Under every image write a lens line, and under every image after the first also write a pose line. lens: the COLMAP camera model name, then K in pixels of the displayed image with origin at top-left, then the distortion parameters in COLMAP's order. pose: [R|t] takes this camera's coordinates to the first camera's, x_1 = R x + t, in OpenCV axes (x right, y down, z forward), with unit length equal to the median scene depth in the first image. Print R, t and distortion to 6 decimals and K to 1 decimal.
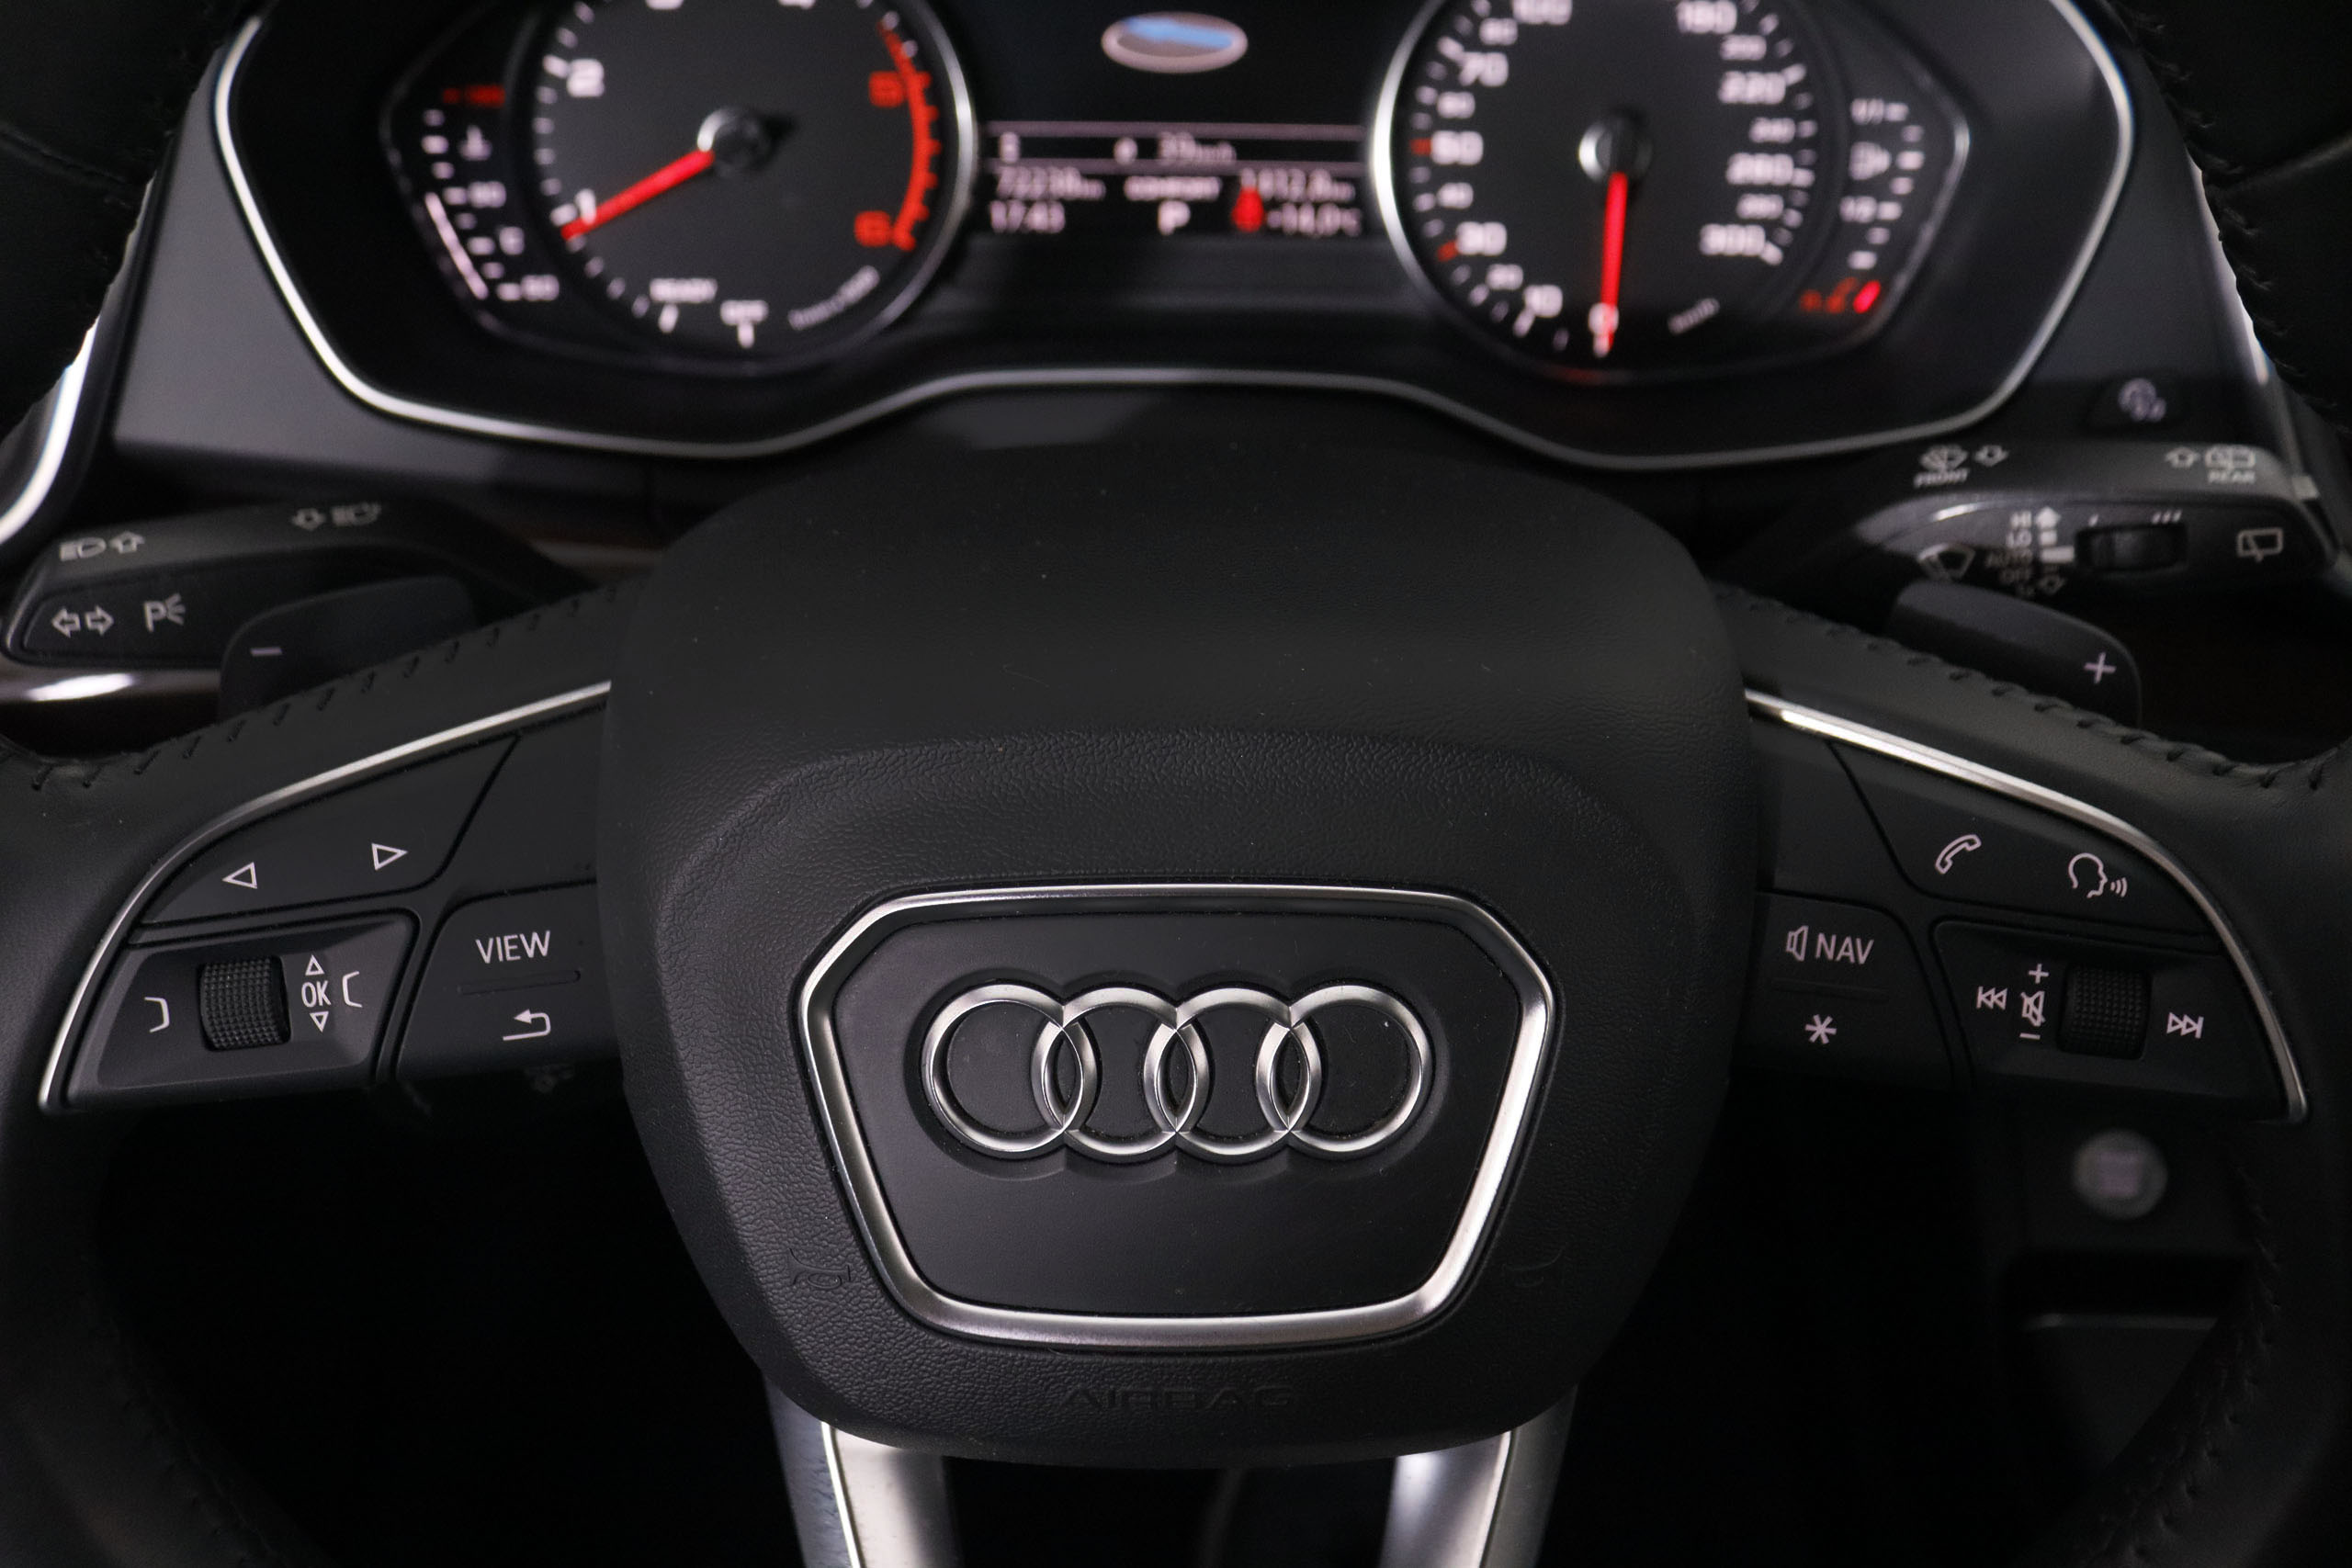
lens RADIAL K [[1962.8, 0, 1176.0], [0, 1962.8, 784.0], [0, 0, 1]] dist [-0.175603, 0.137488]
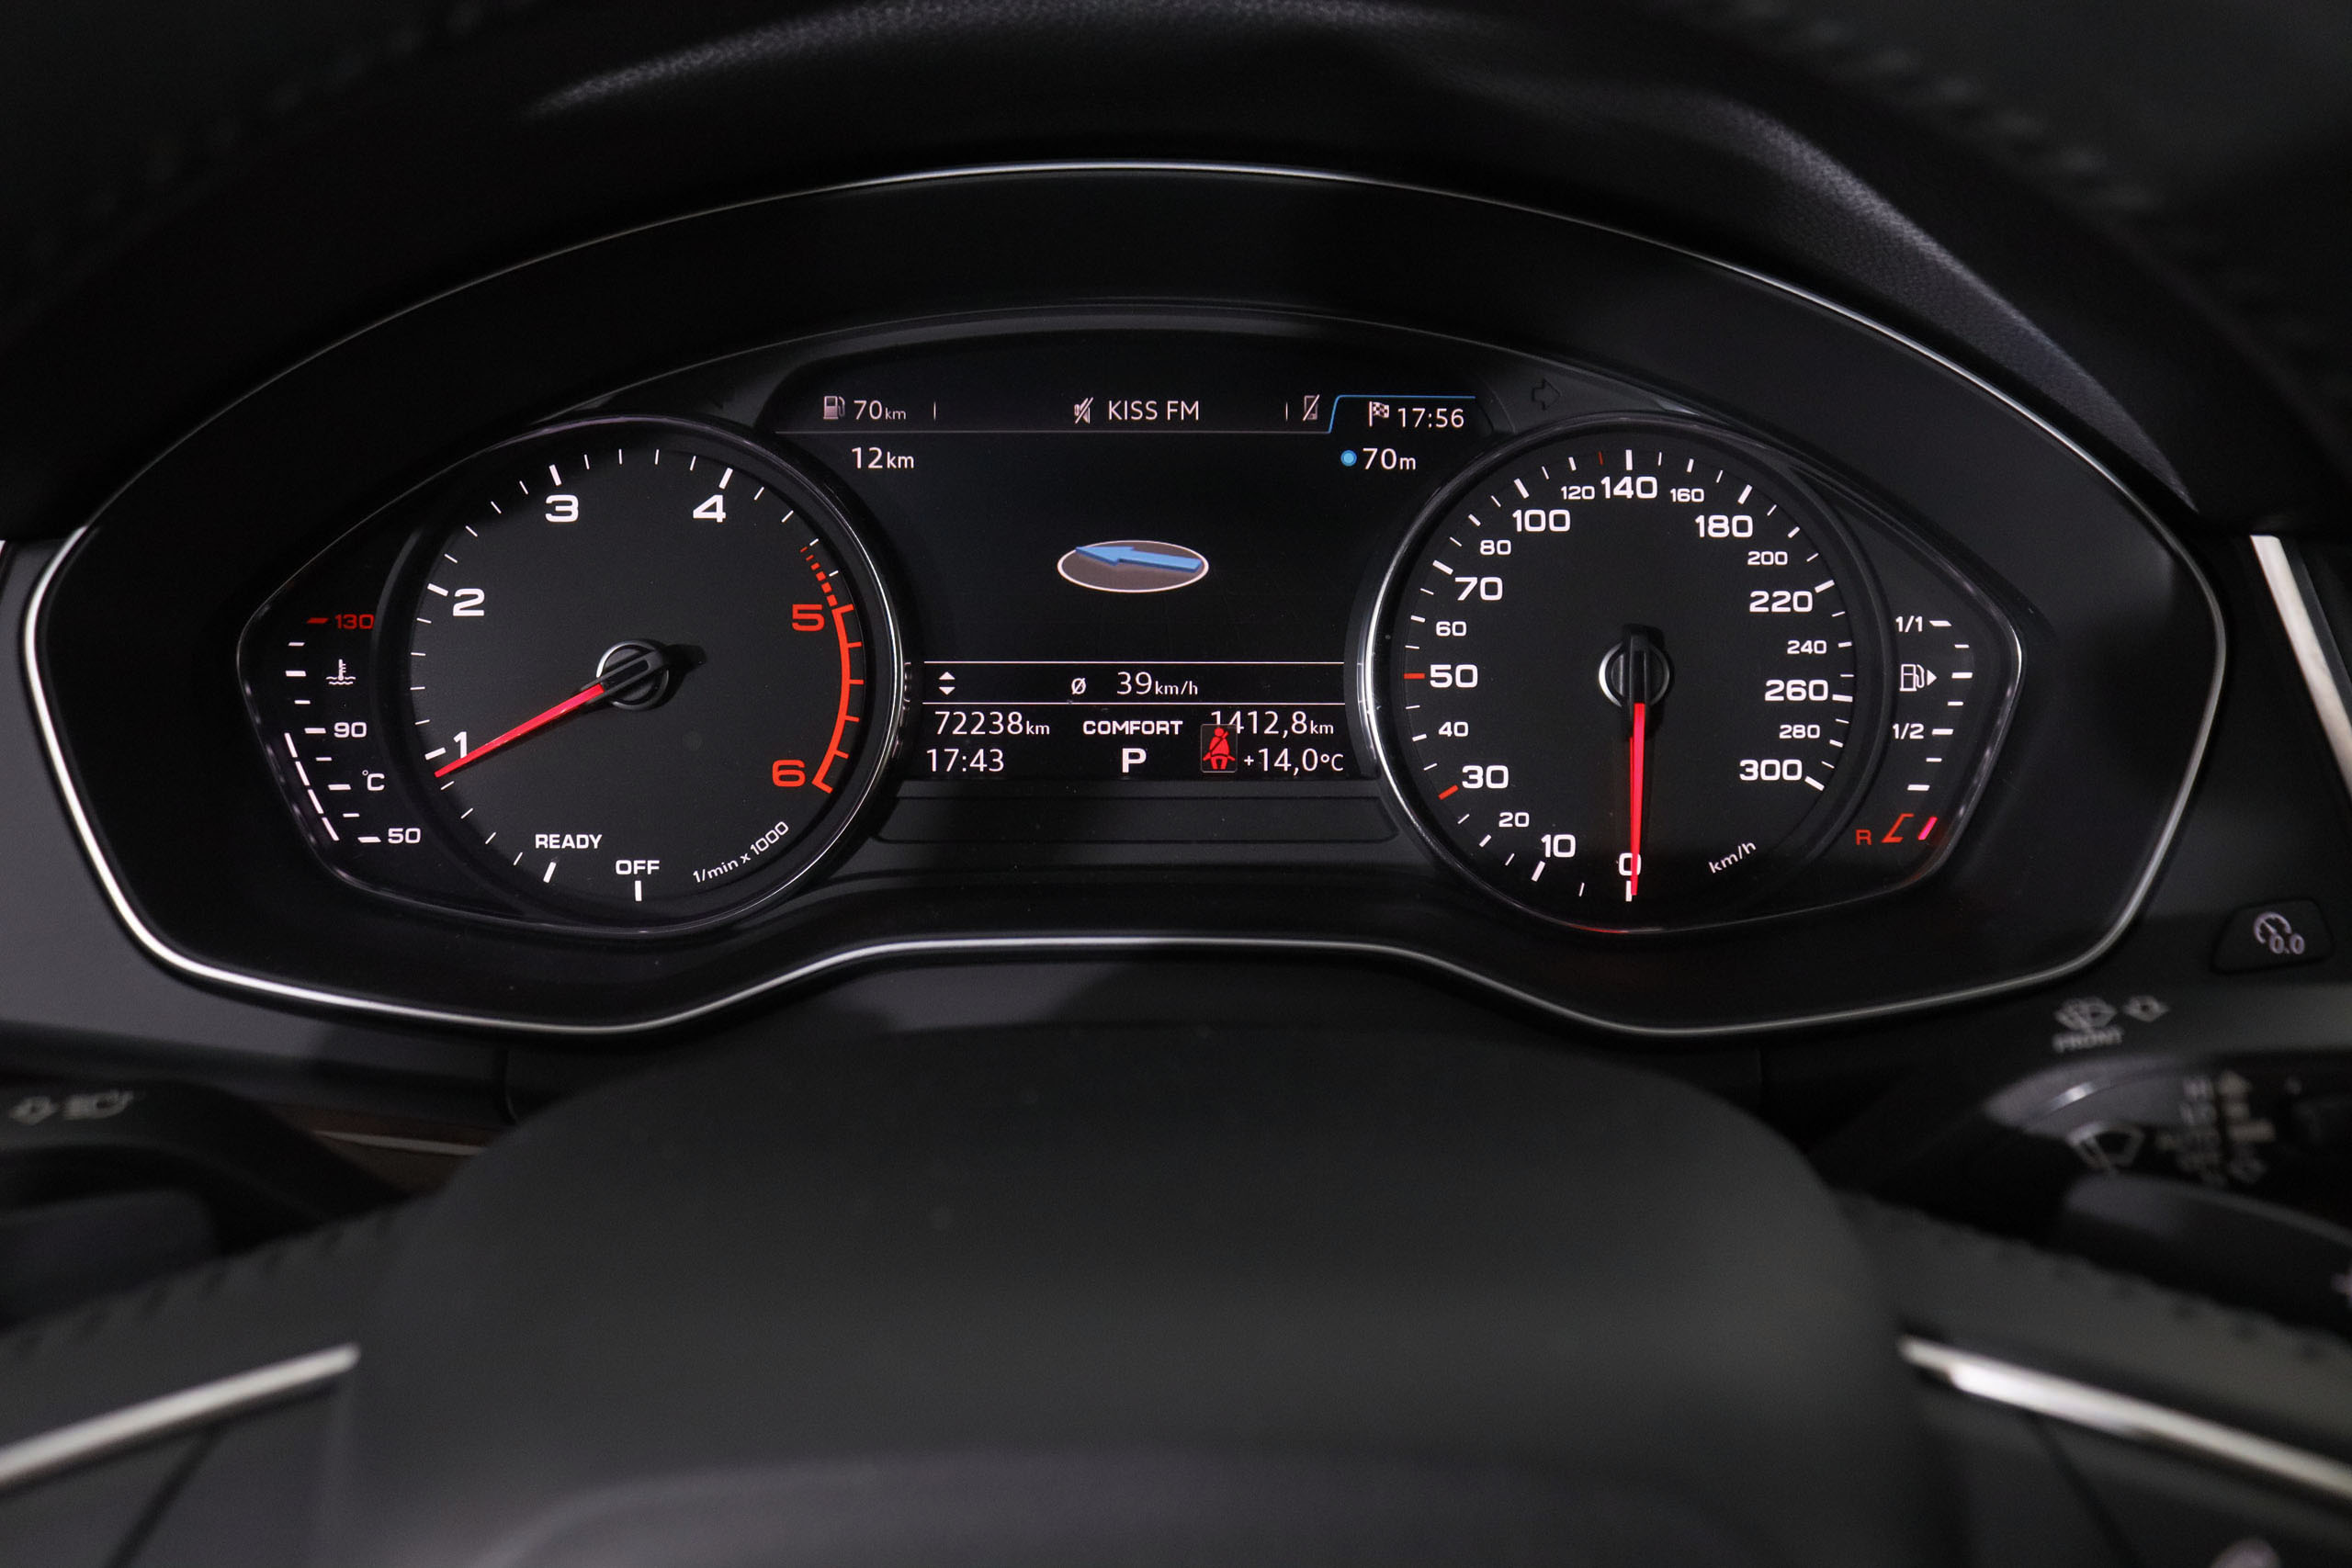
lens RADIAL K [[1962.8, 0, 1176.0], [0, 1962.8, 784.0], [0, 0, 1]] dist [-0.175603, 0.137488]
pose [[0.999878, -0.010305, 0.011775, 0.008212], [0.013202, 0.959519, -0.281336, -0.033262], [-0.008399, 0.281457, 0.959537, 0.156385]]
